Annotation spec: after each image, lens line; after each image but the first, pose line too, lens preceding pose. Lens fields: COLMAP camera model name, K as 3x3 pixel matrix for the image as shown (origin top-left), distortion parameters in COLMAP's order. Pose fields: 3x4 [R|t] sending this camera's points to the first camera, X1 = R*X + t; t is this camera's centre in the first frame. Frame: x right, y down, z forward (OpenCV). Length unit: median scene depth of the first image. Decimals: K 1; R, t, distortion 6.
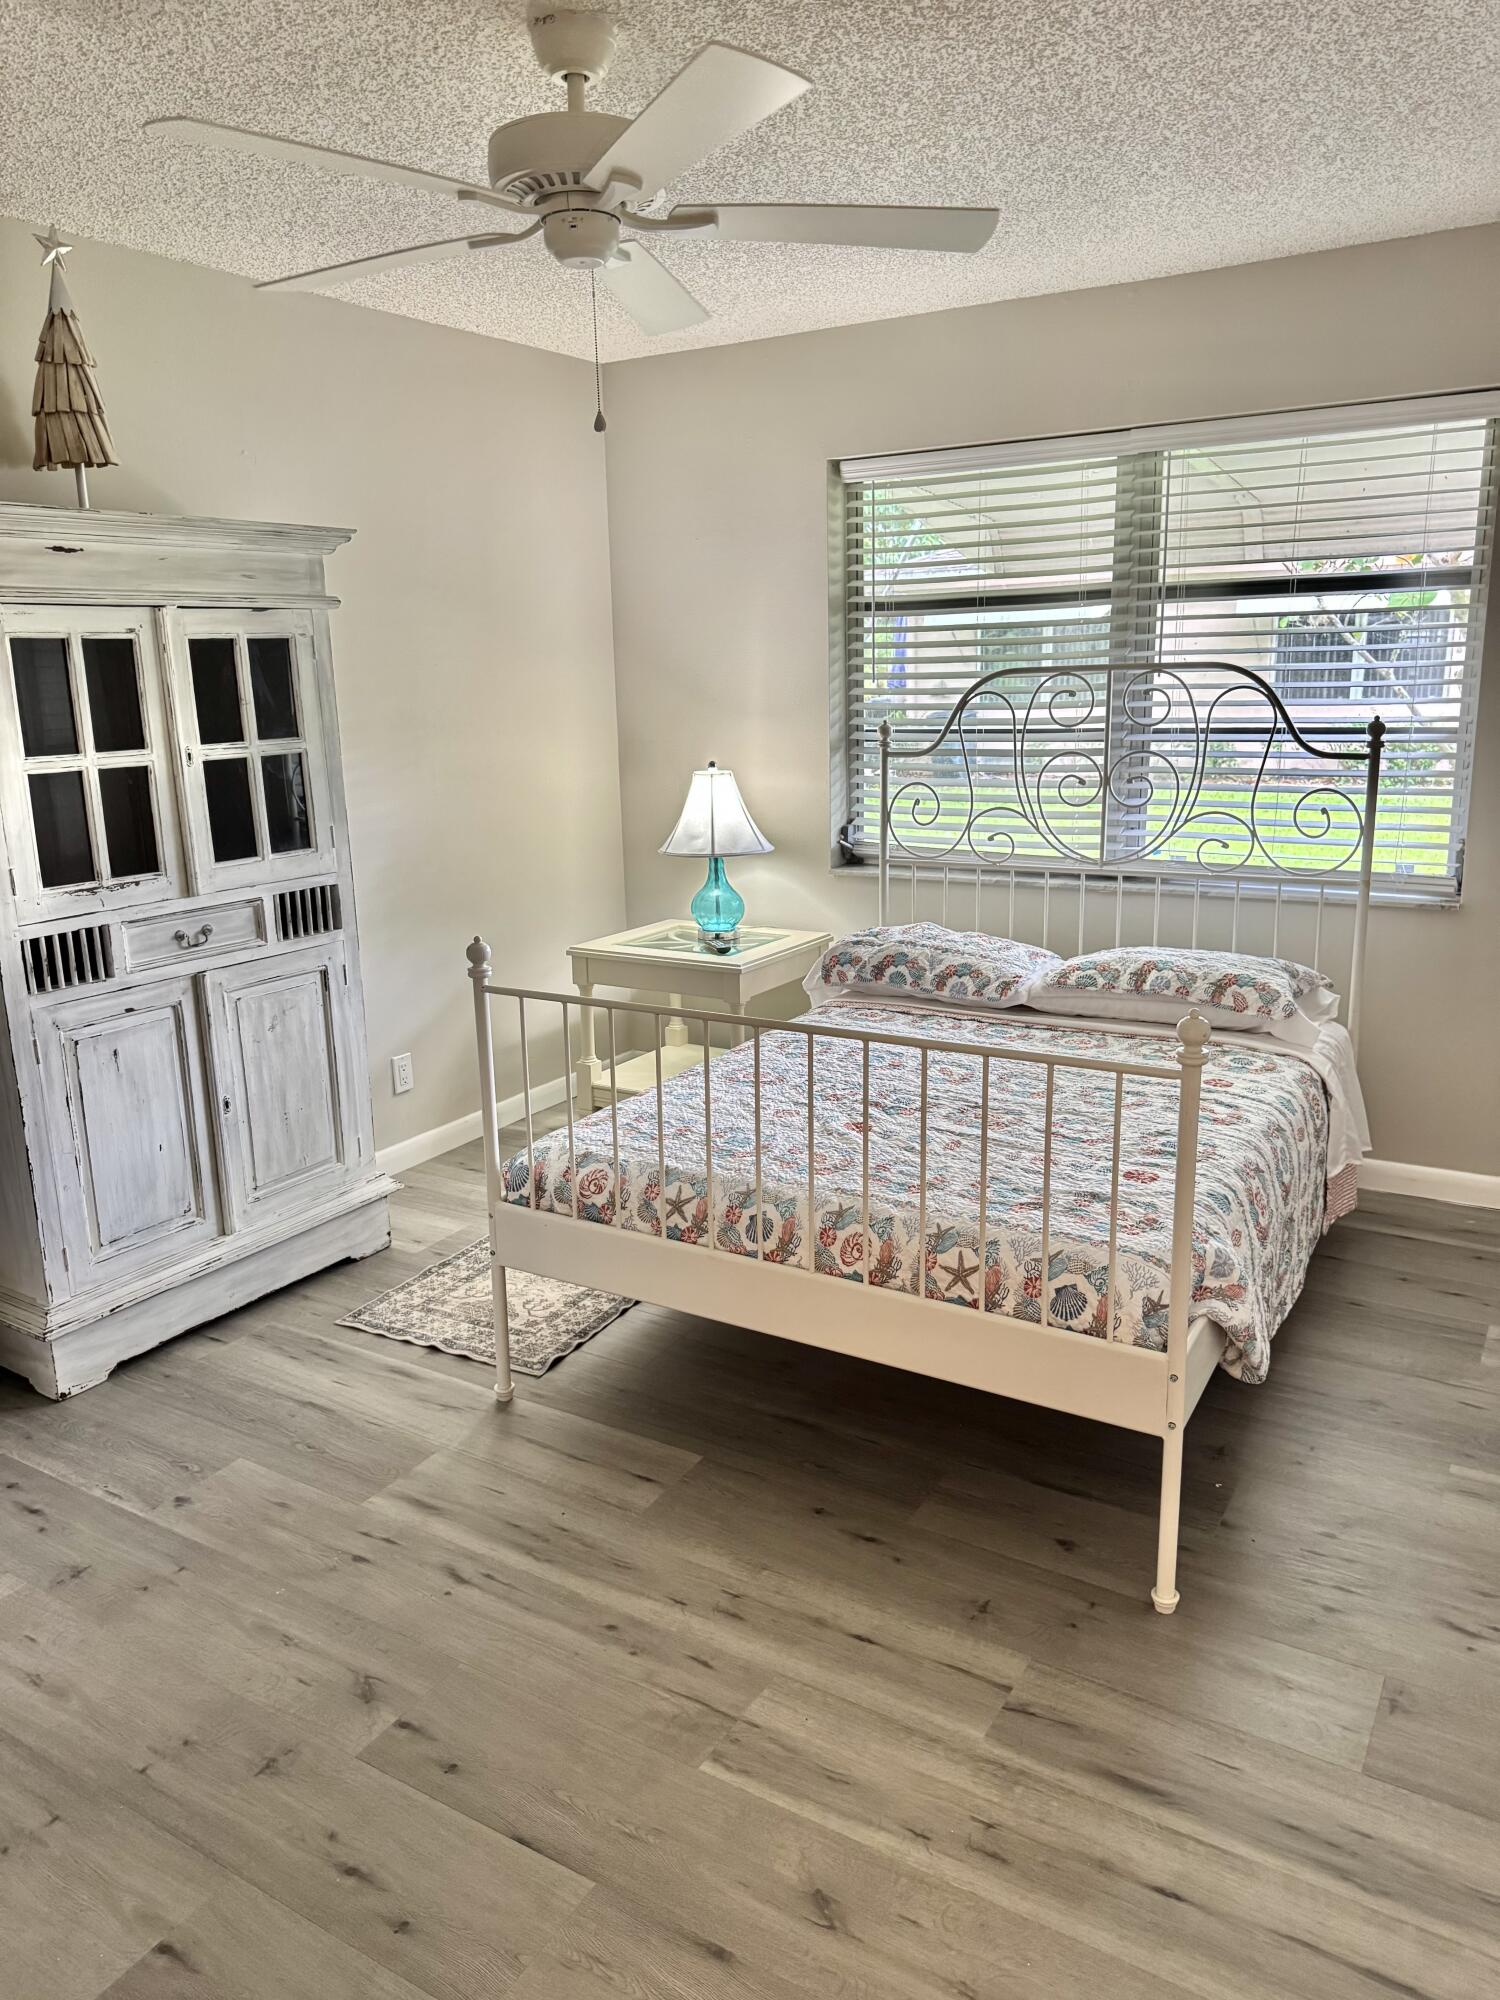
lens RADIAL K [[1425.4, 0, 747.7], [0, 1425.4, 996.9], [0, 0, 1]] dist [0.020405, -0.024836]
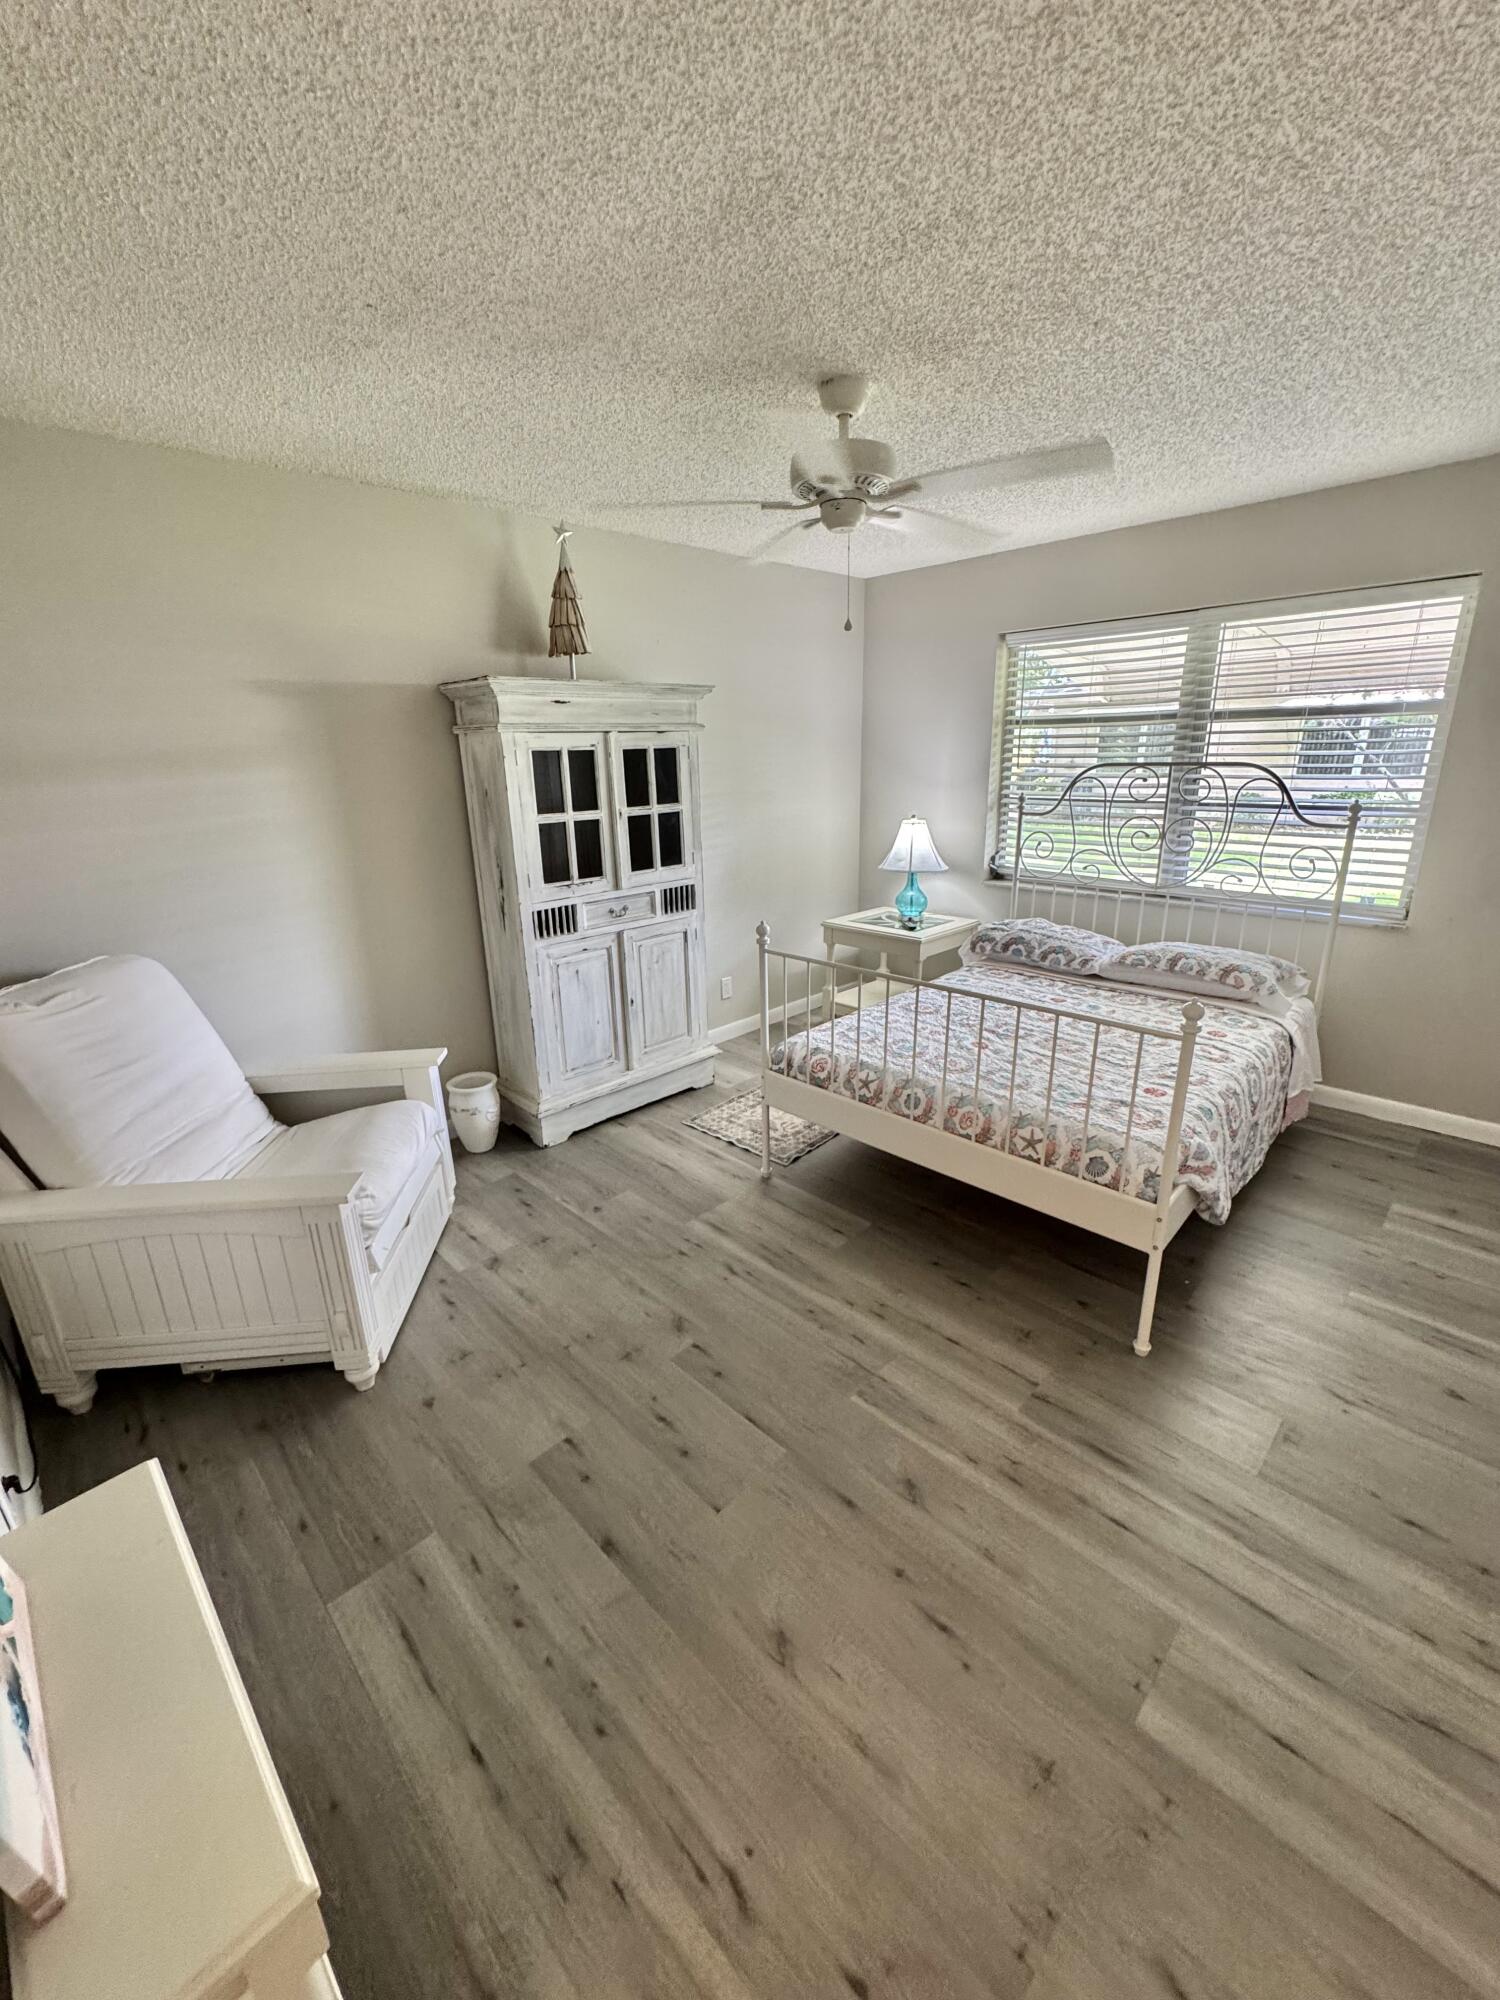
lens RADIAL K [[805.3, 0, 748.4], [0, 805.3, 998.0], [0, 0, 1]] dist [-0.005451, 0.000700]
pose [[0.972000, 0.070752, -0.224077, 0.020872], [-0.054186, 0.995382, 0.079240, -0.023399], [0.228648, -0.064879, 0.971345, 0.012283]]
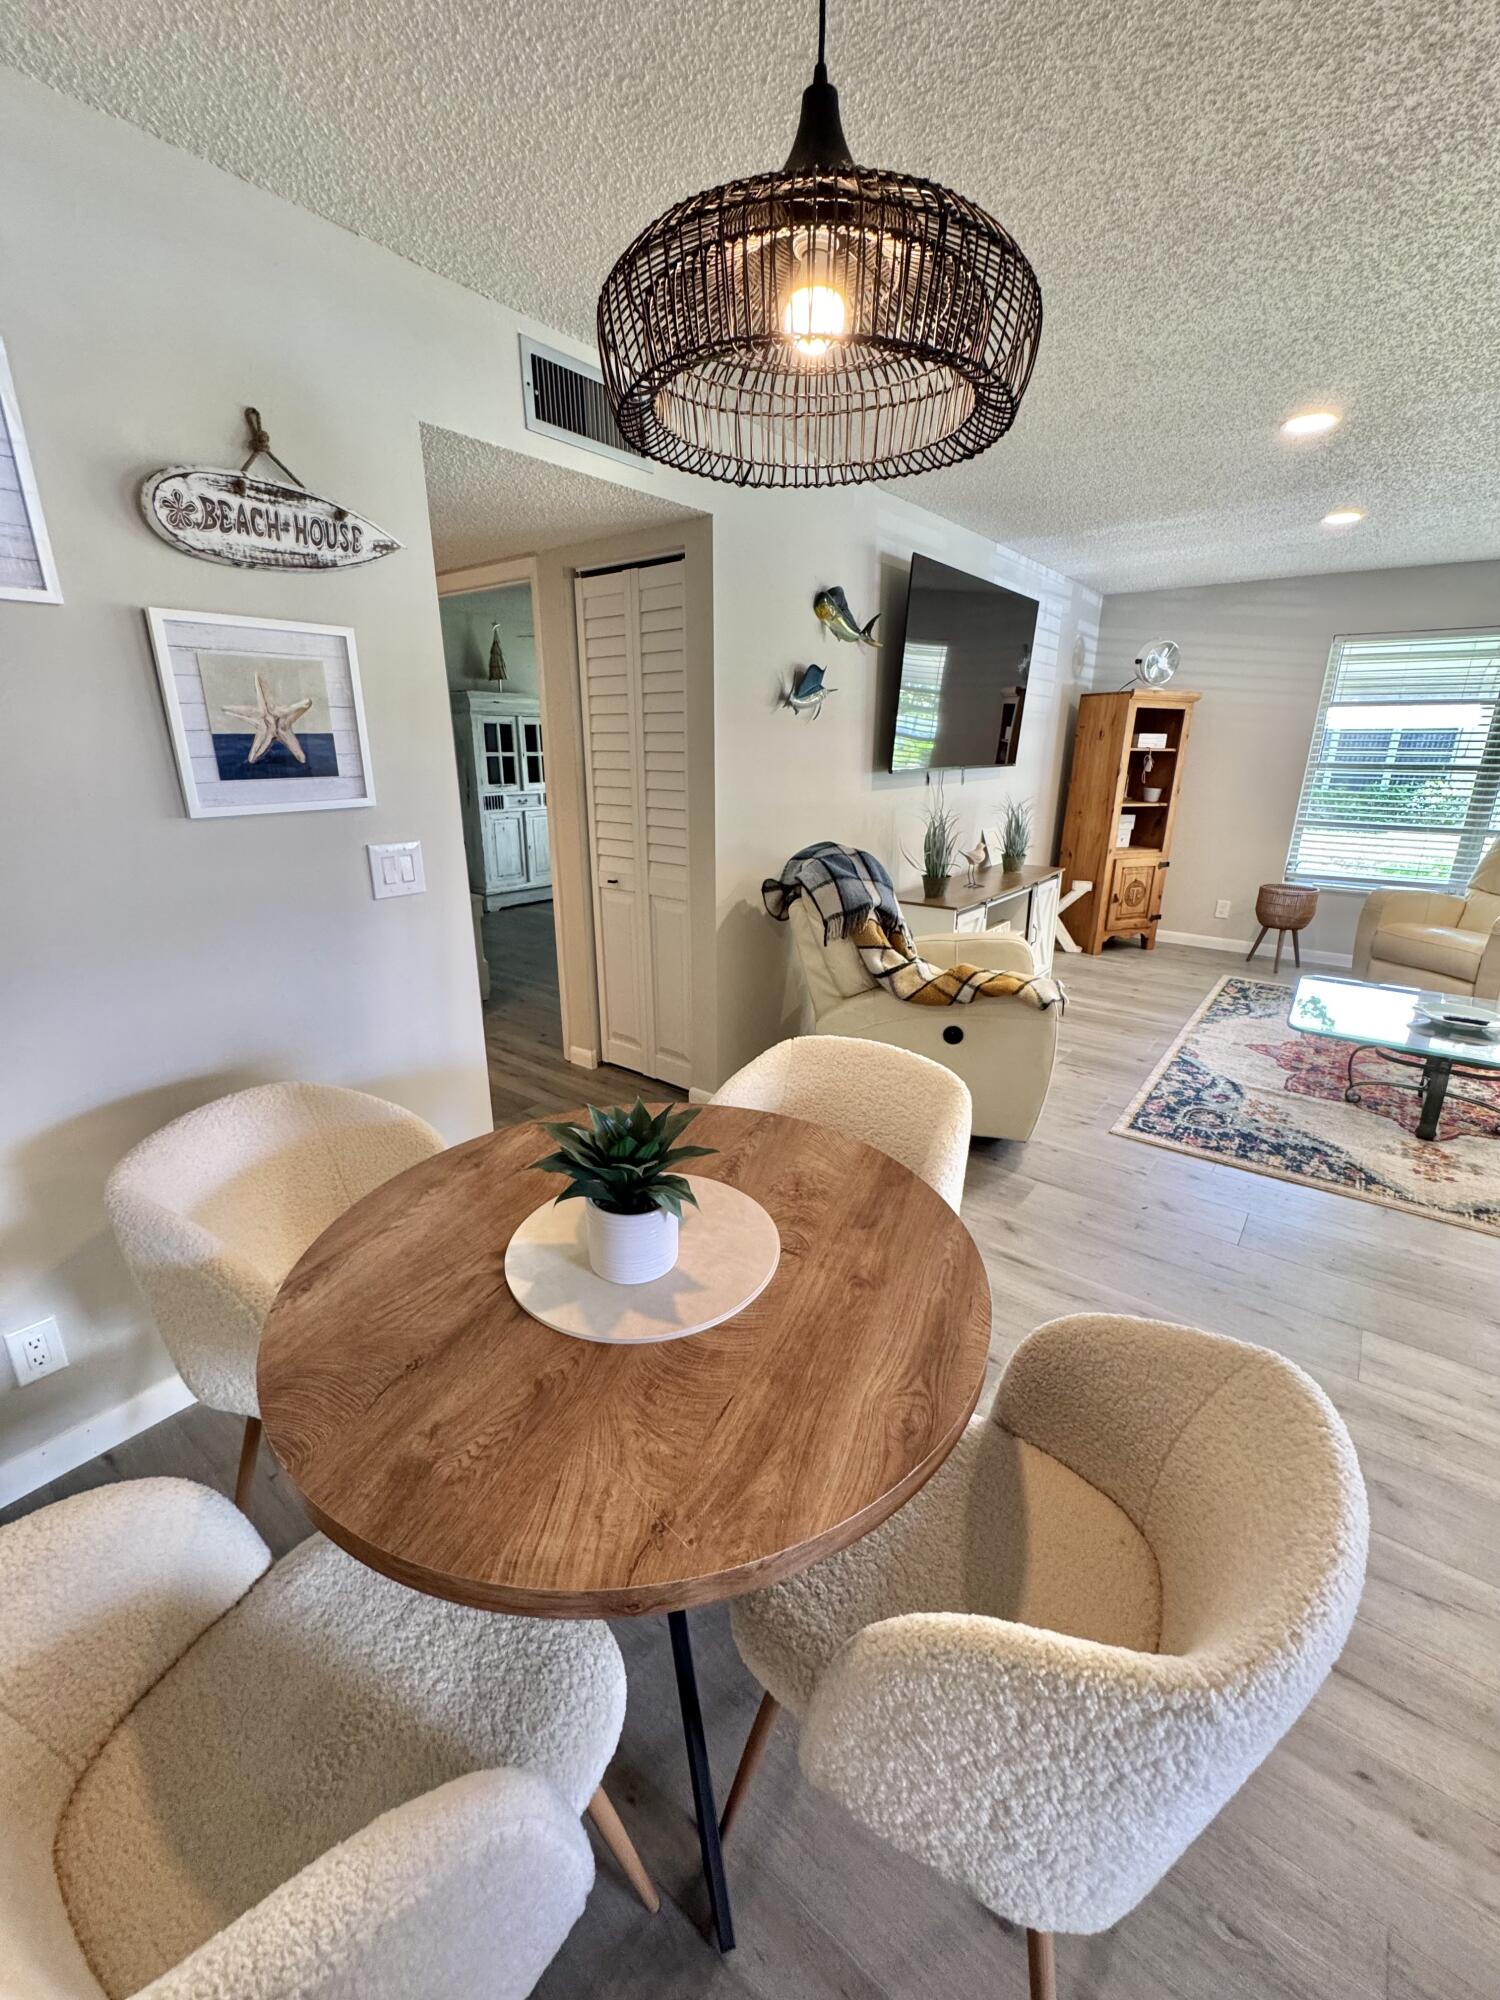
lens RADIAL K [[805.3, 0, 742.4], [0, 805.3, 999.9], [0, 0, 1]] dist [-0.005451, 0.000700]
pose [[0.993044, 0.060443, -0.101045, 0.496243], [-0.052407, 0.995386, 0.080375, 0.308678], [0.105437, -0.074521, 0.991630, -1.242969]]
